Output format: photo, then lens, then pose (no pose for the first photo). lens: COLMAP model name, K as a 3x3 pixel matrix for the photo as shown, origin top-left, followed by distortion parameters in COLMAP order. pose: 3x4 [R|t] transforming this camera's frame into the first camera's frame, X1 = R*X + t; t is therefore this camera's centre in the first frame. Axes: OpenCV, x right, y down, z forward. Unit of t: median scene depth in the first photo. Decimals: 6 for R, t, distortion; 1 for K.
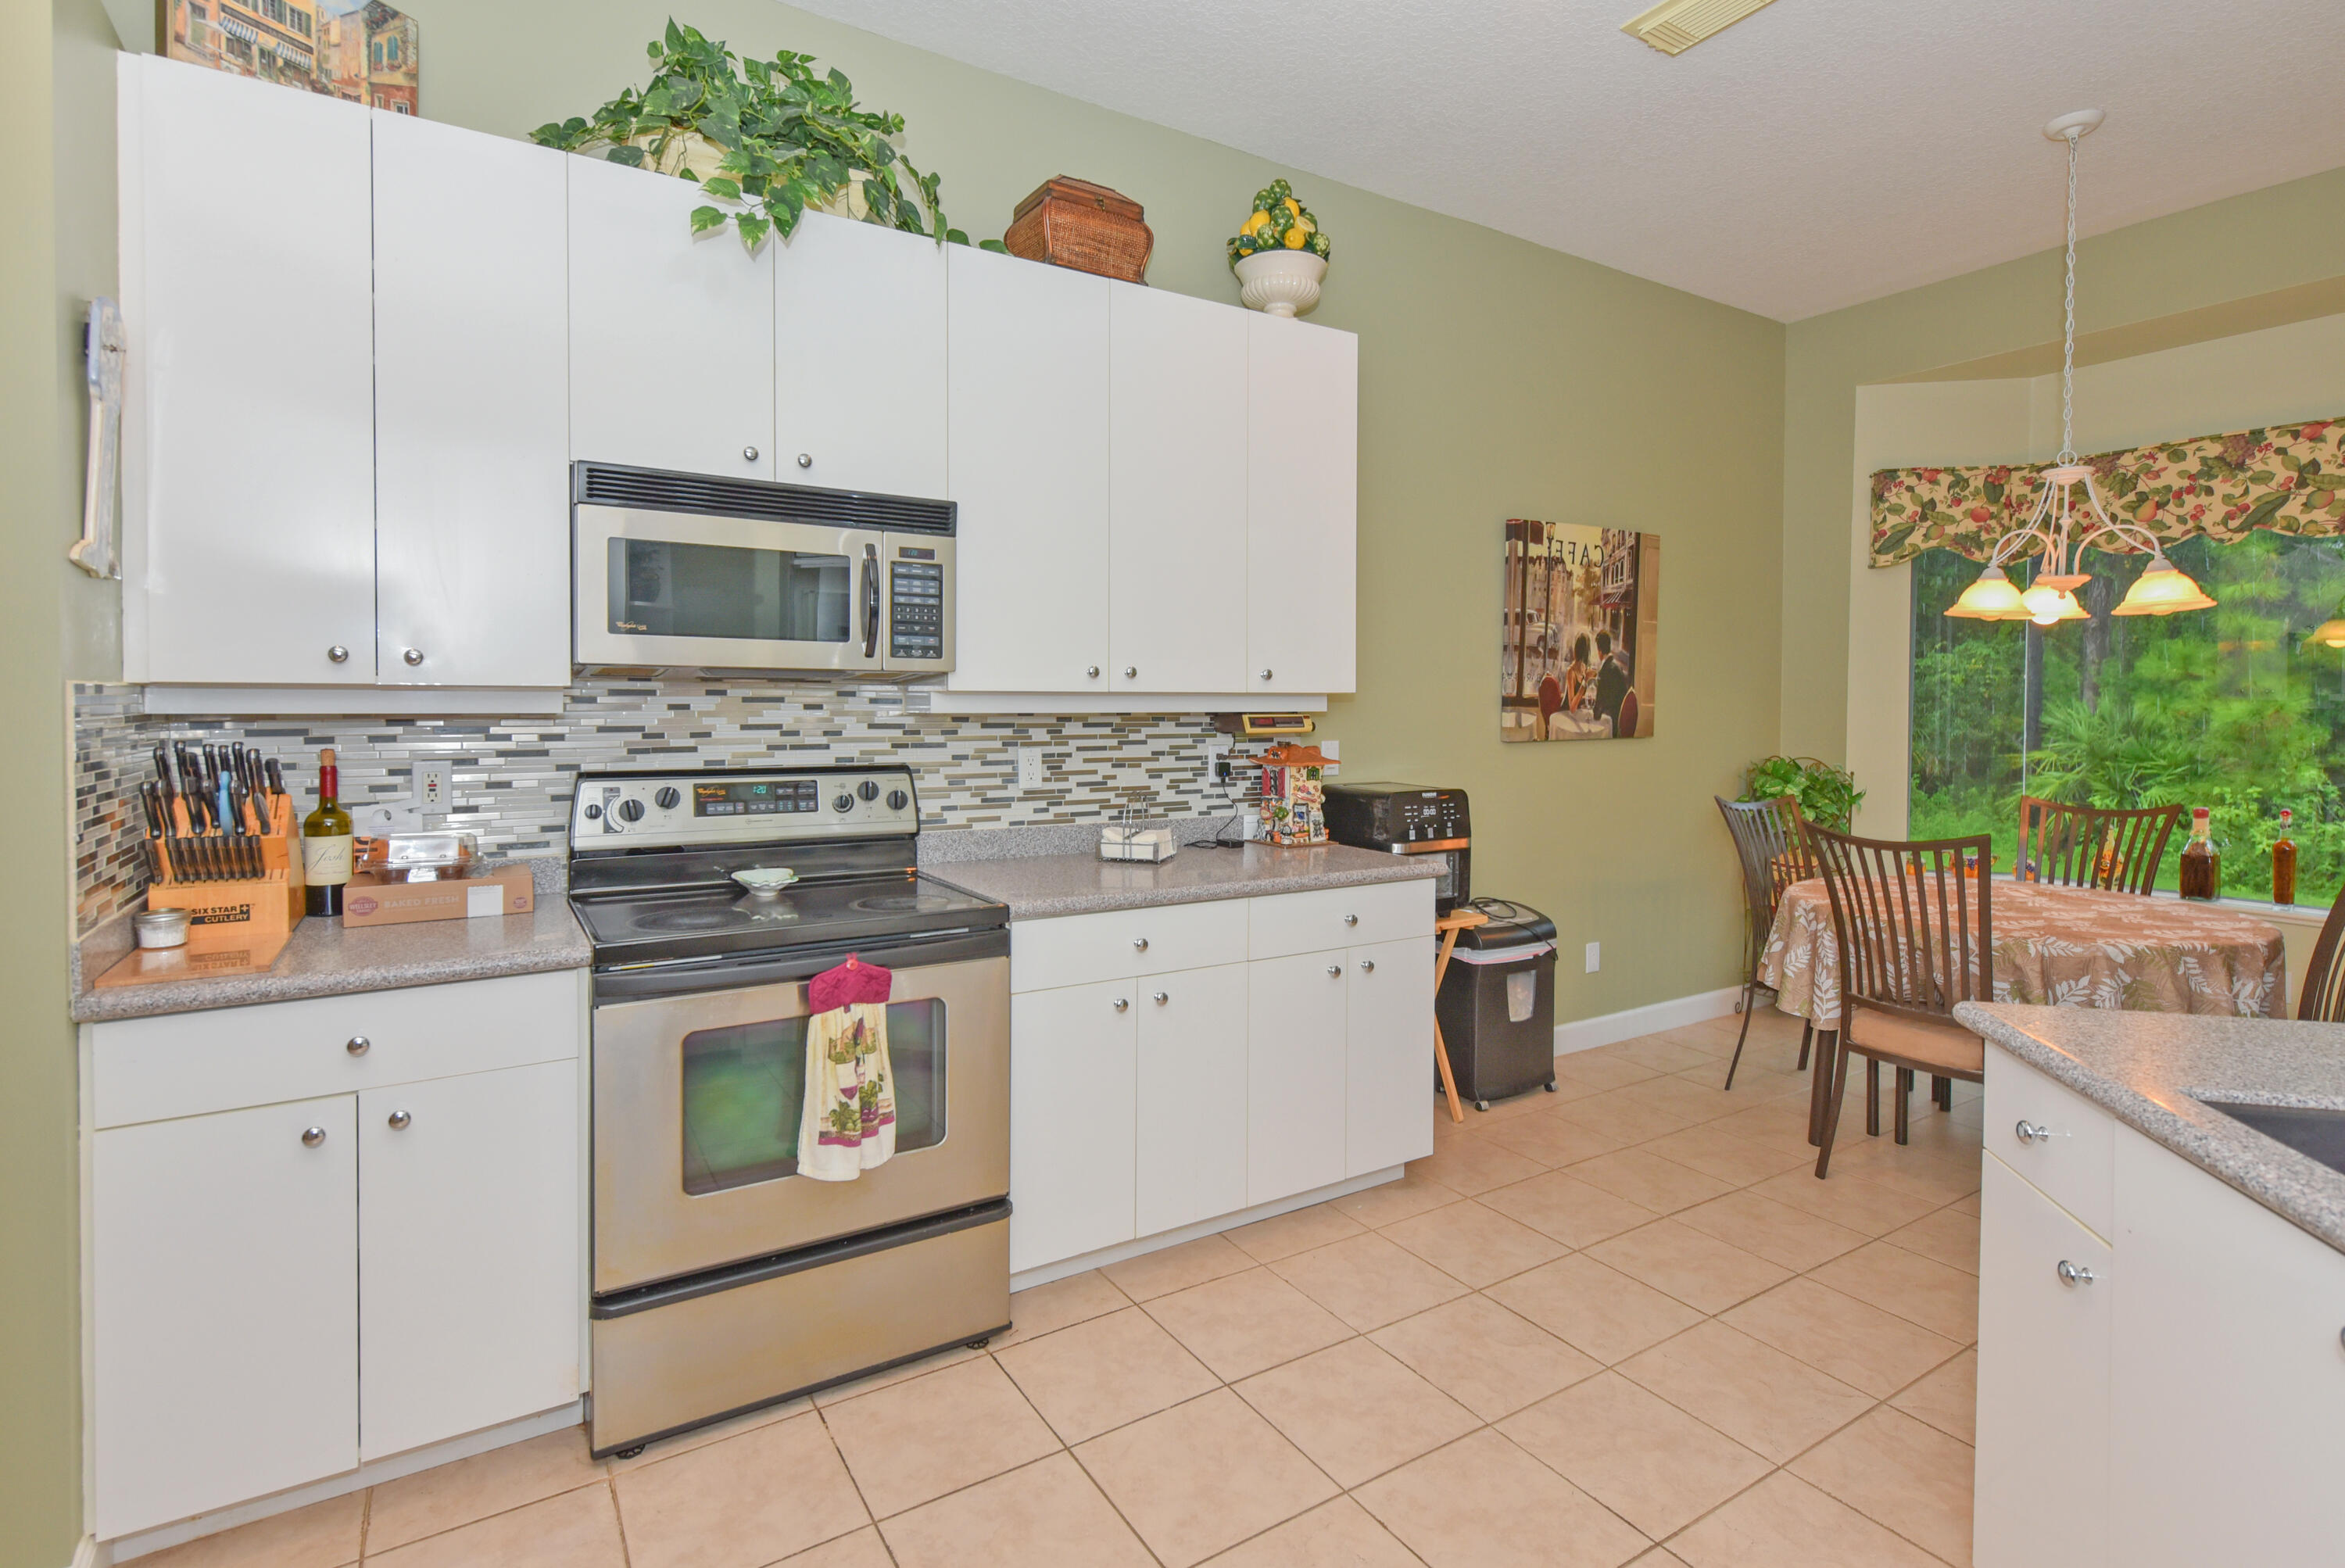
lens RADIAL K [[1107.8, 0, 1163.5], [0, 1107.8, 719.2], [0, 0, 1]] dist [0.001627, 0.000282]
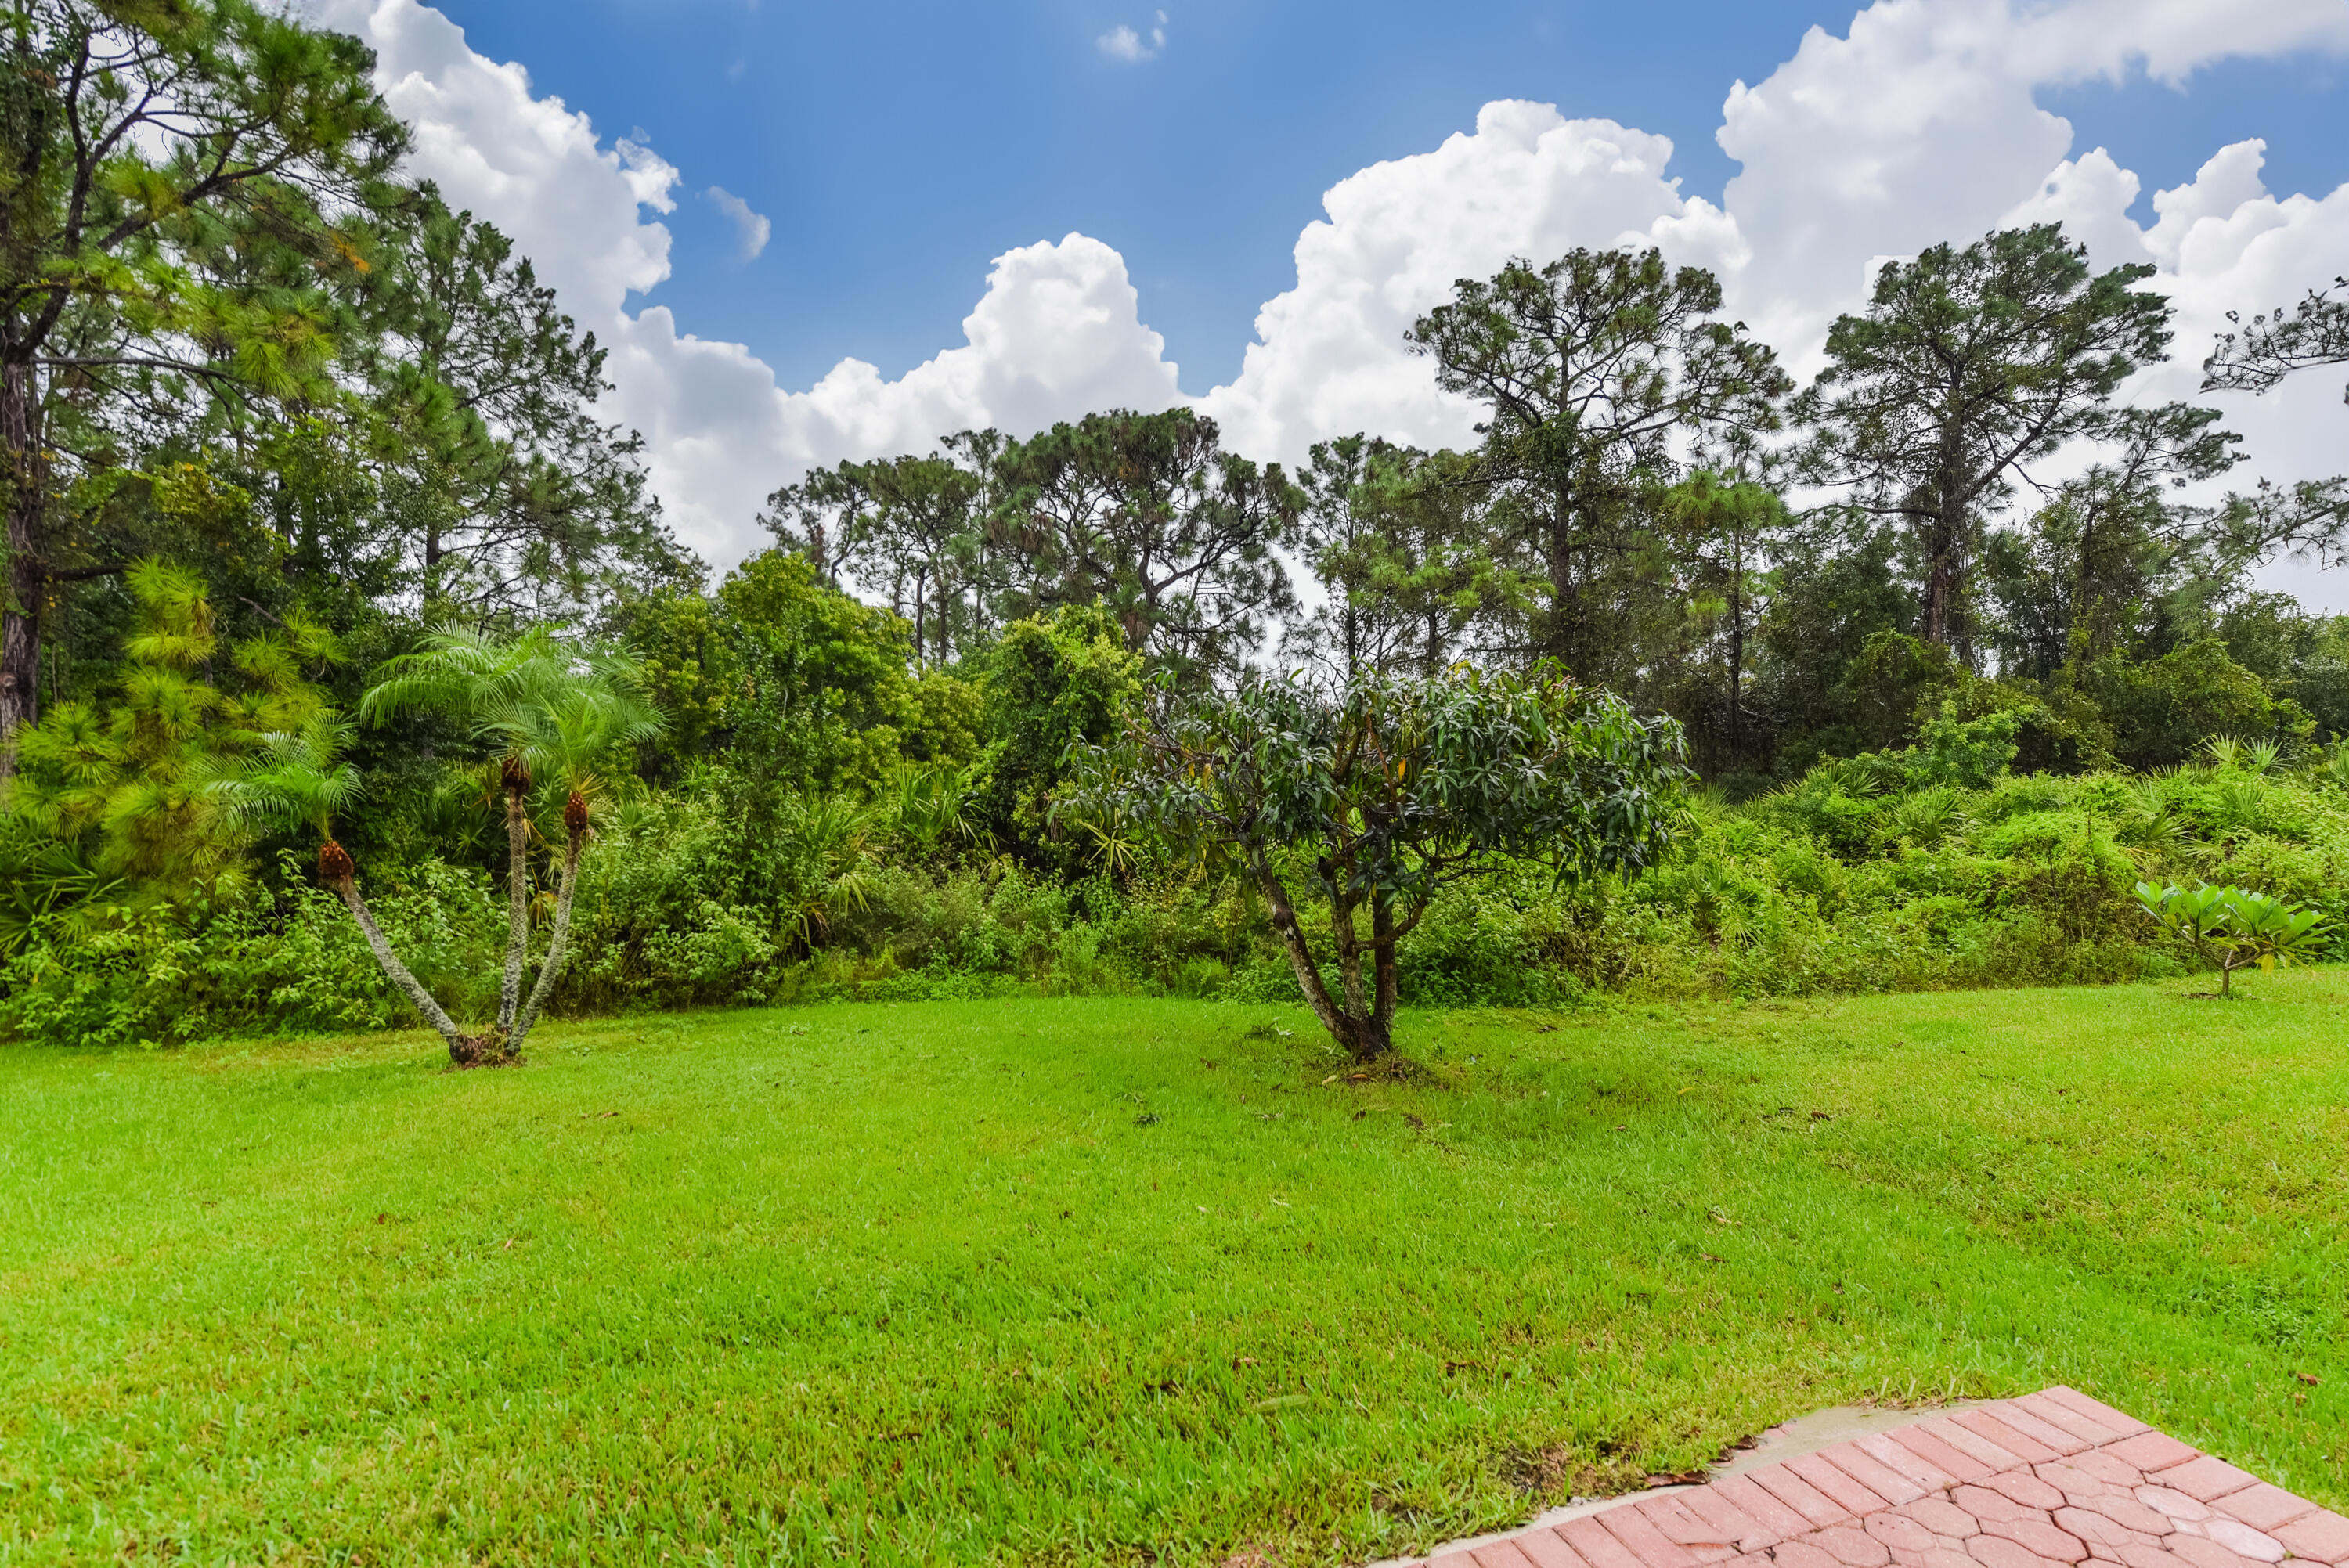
lens RADIAL K [[1106.7, 0, 1185.7], [0, 1106.7, 790.1], [0, 0, 1]] dist [0.004324, -0.000678]
pose [[0.213232, -0.016844, 0.976856, 1.196112], [0.028770, 0.999526, 0.010955, -0.012361], [-0.976578, 0.025768, 0.213616, 0.476026]]
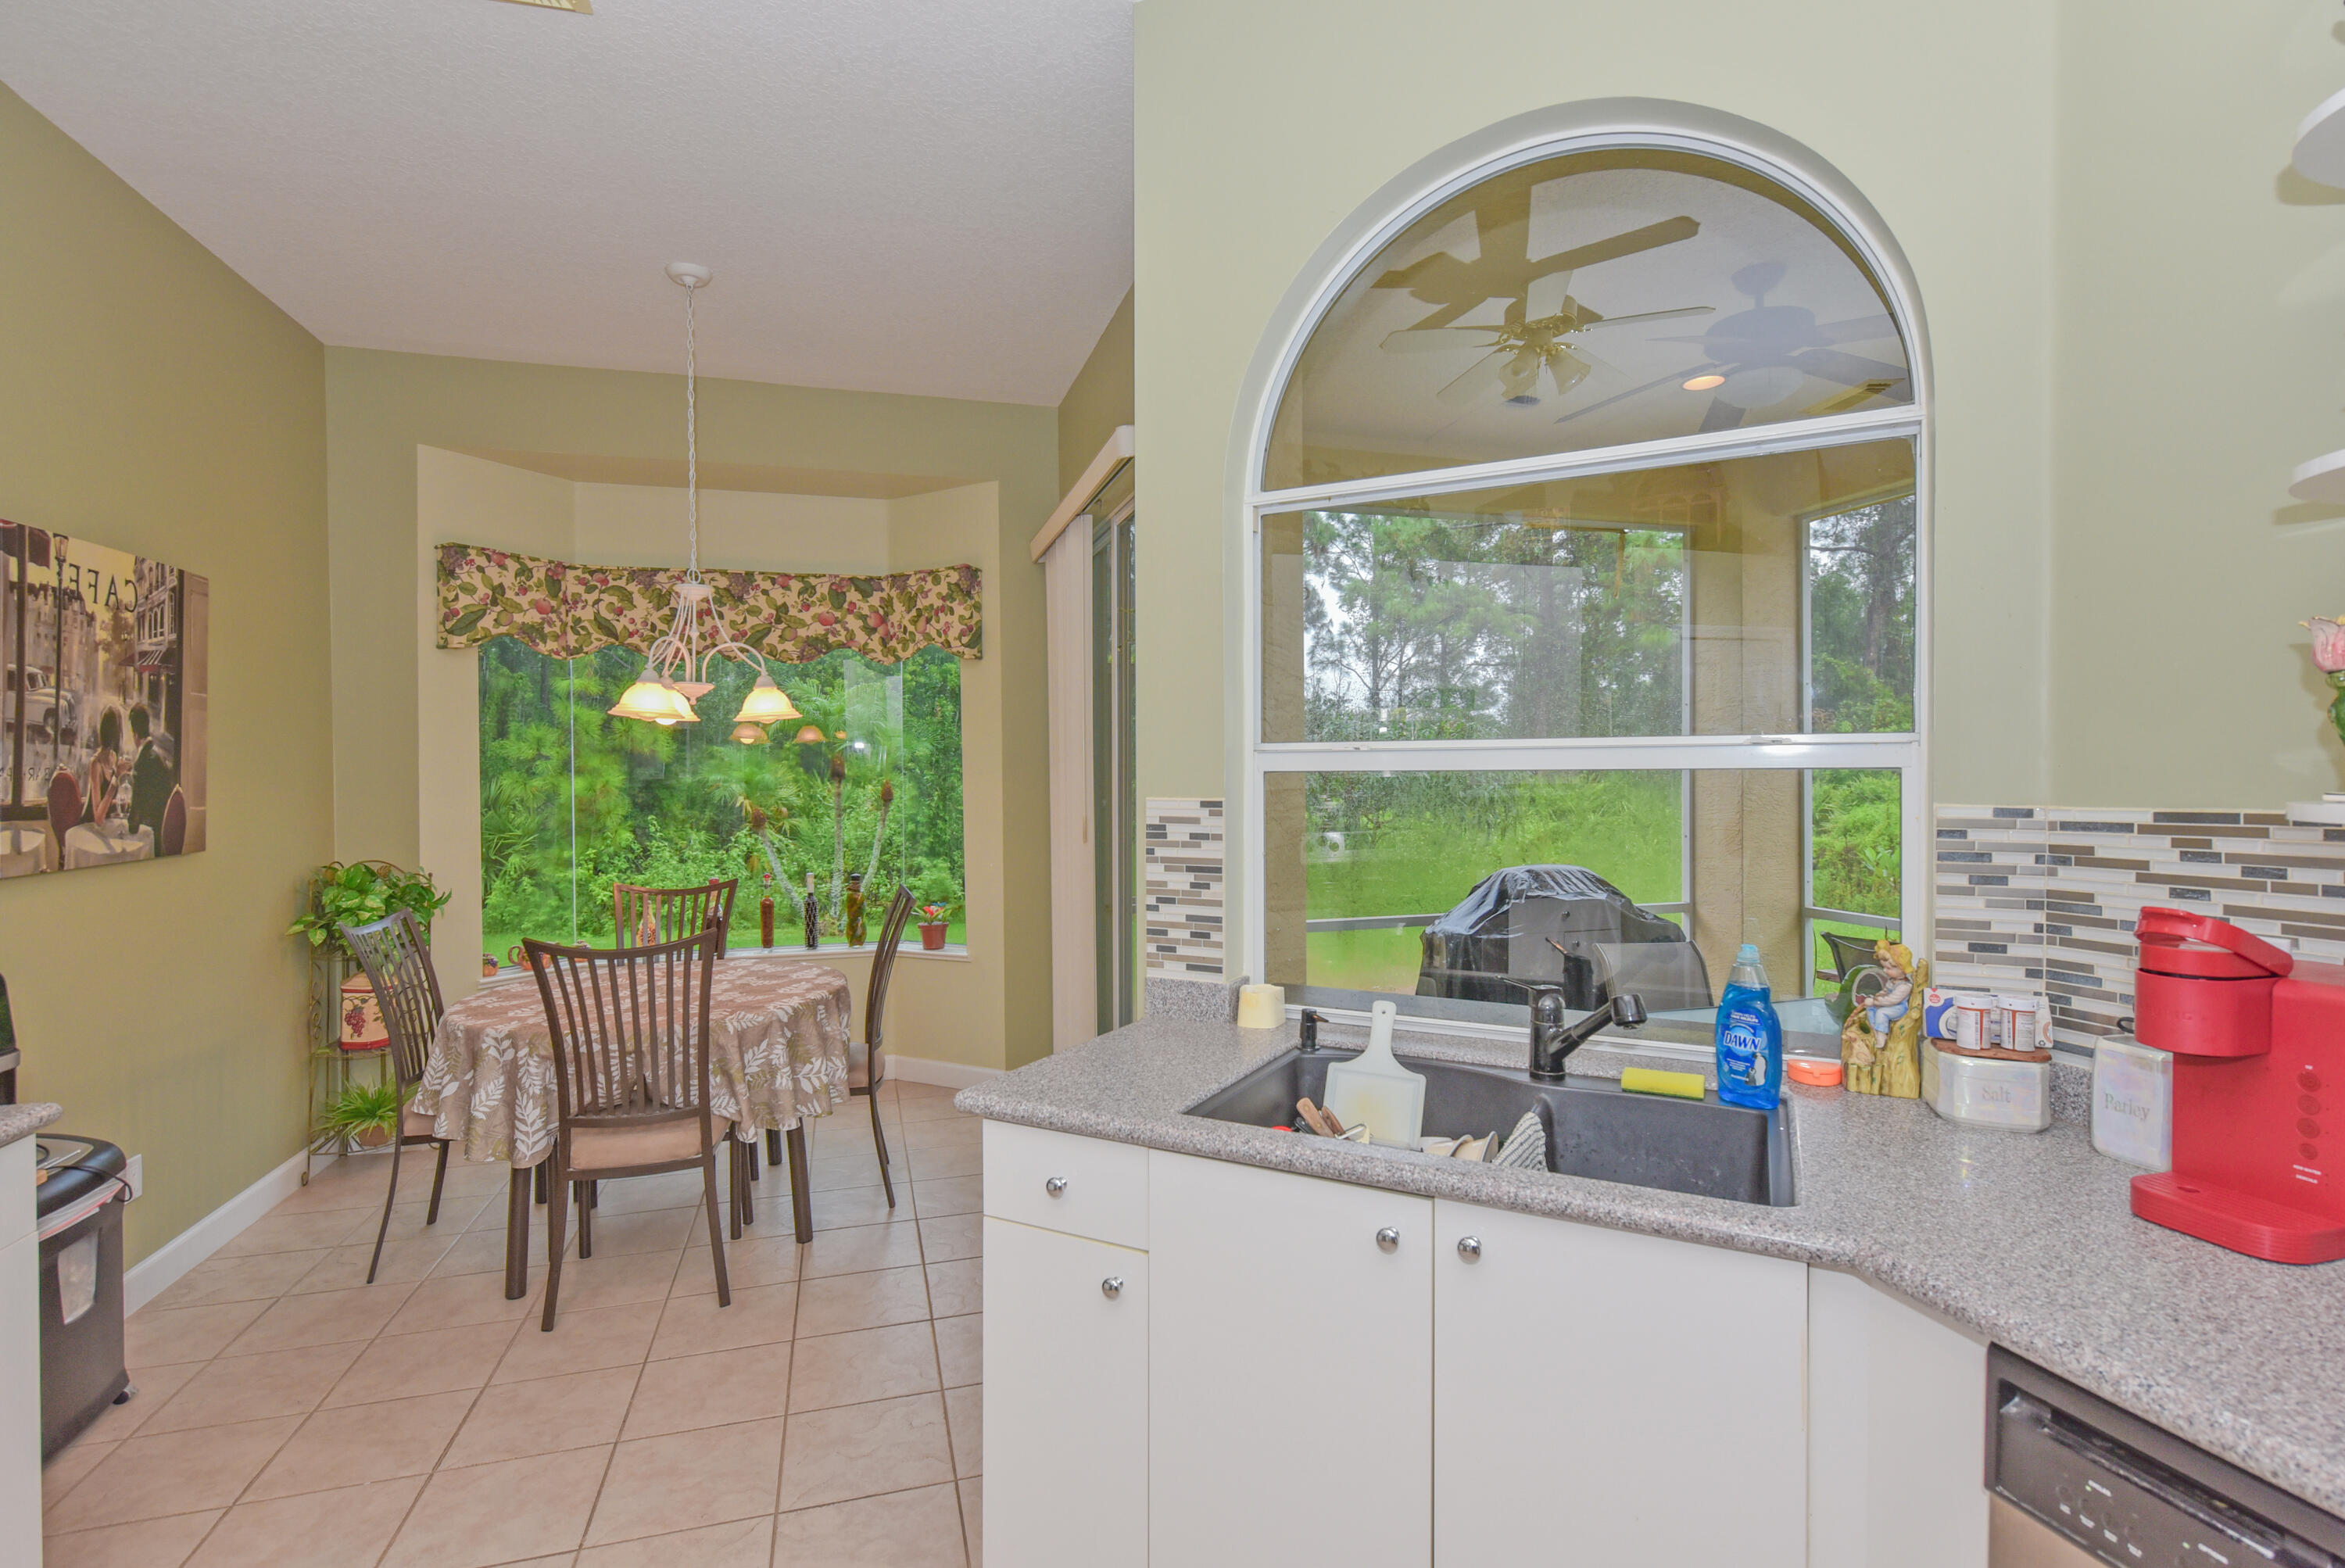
lens RADIAL K [[1142.8, 0, 1167.3], [0, 1142.8, 786.4], [0, 0, 1]] dist [-0.001275, -0.000461]
pose [[0.264972, -0.018581, 0.964077, -0.124592], [0.023881, 0.999634, 0.012702, -0.022821], [-0.963960, 0.019657, 0.265319, 0.195638]]
